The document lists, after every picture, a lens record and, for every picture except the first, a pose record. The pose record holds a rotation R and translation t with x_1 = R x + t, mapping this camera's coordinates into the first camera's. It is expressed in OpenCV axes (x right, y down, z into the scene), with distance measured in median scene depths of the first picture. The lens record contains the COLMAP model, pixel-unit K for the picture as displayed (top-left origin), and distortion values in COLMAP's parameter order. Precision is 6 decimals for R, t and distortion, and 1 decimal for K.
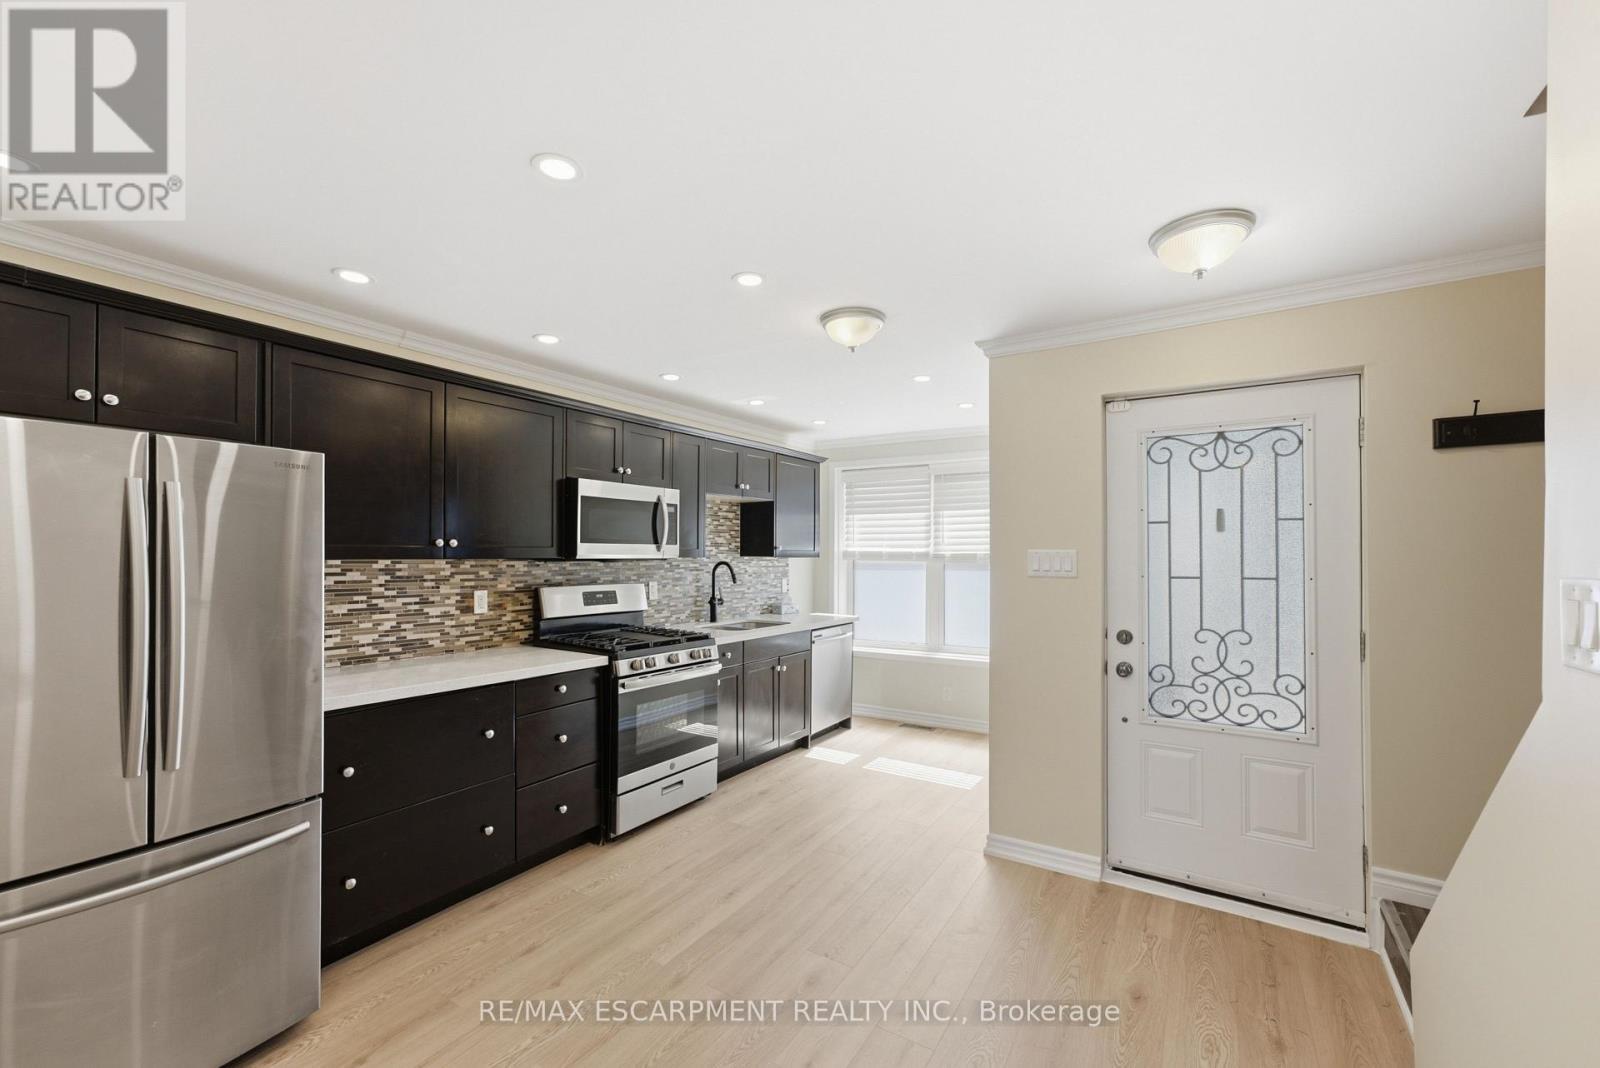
lens RADIAL K [[654.1, 0, 800.0], [0, 654.1, 534.0], [0, 0, 1]] dist [0.000046, 0.000006]
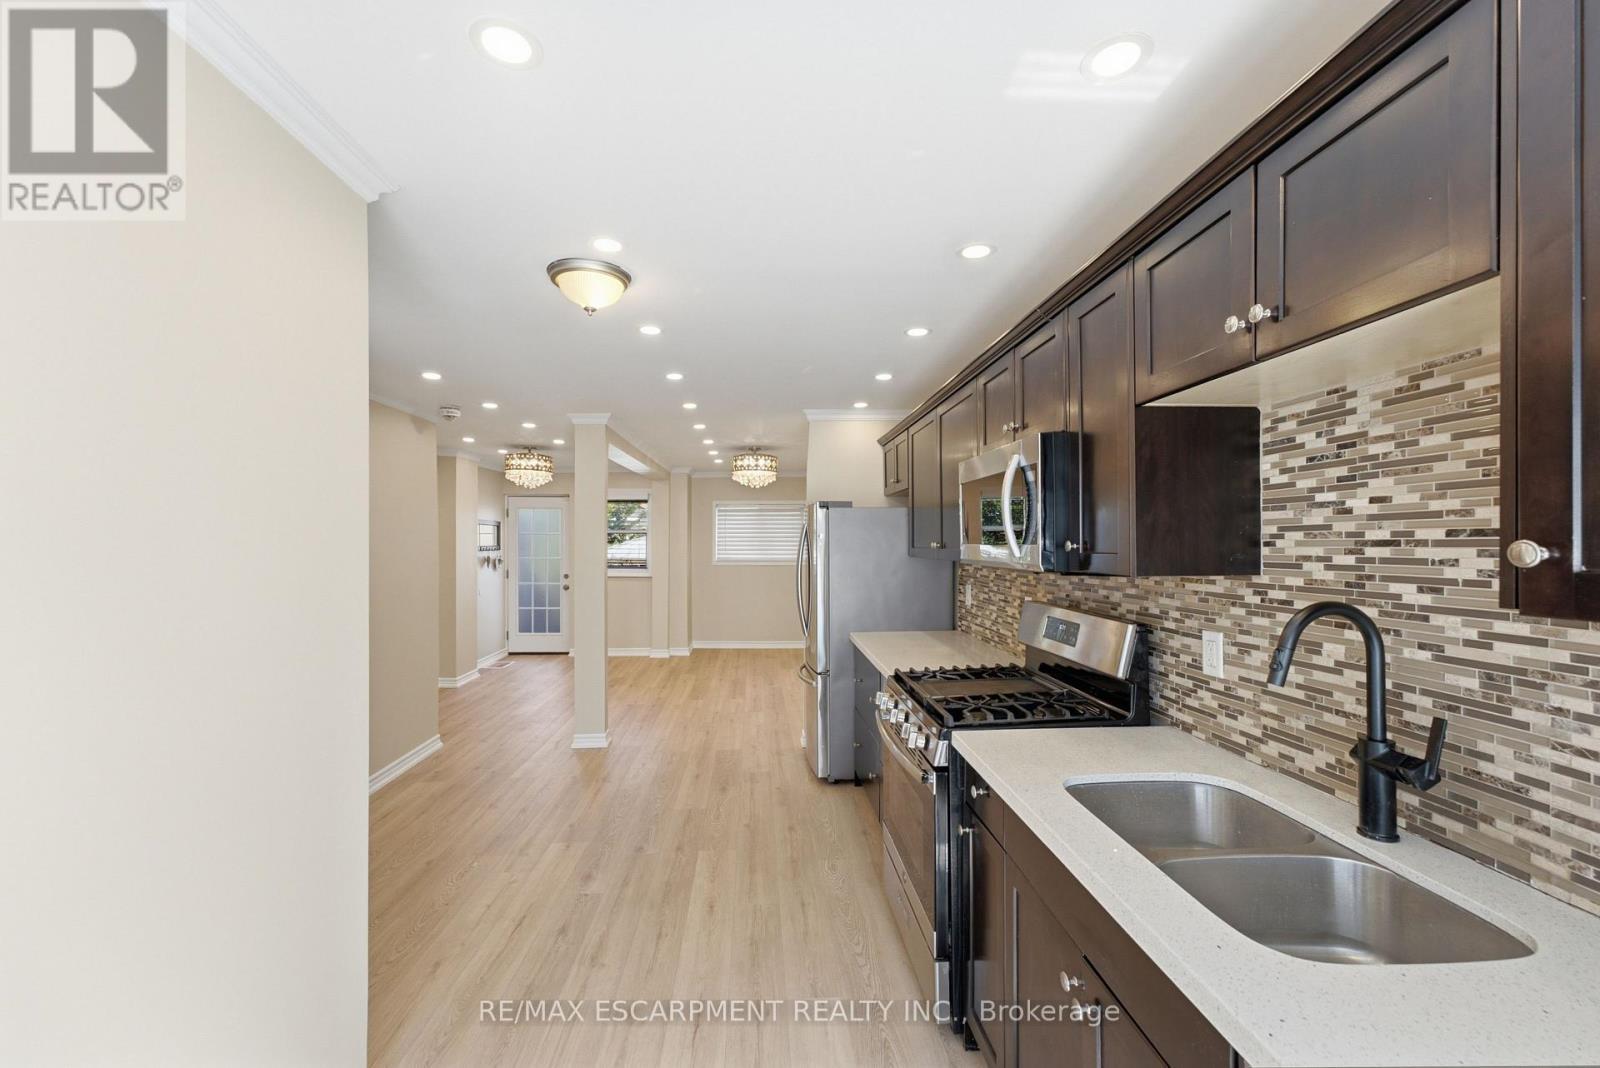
lens RADIAL K [[654.1, 0, 800.0], [0, 654.1, 534.0], [0, 0, 1]] dist [0.000046, 0.000006]
pose [[-0.814344, -0.002698, -0.580376, 0.324181], [0.026035, 0.998813, -0.041174, 0.031918], [0.579798, -0.048639, -0.813307, 1.726968]]
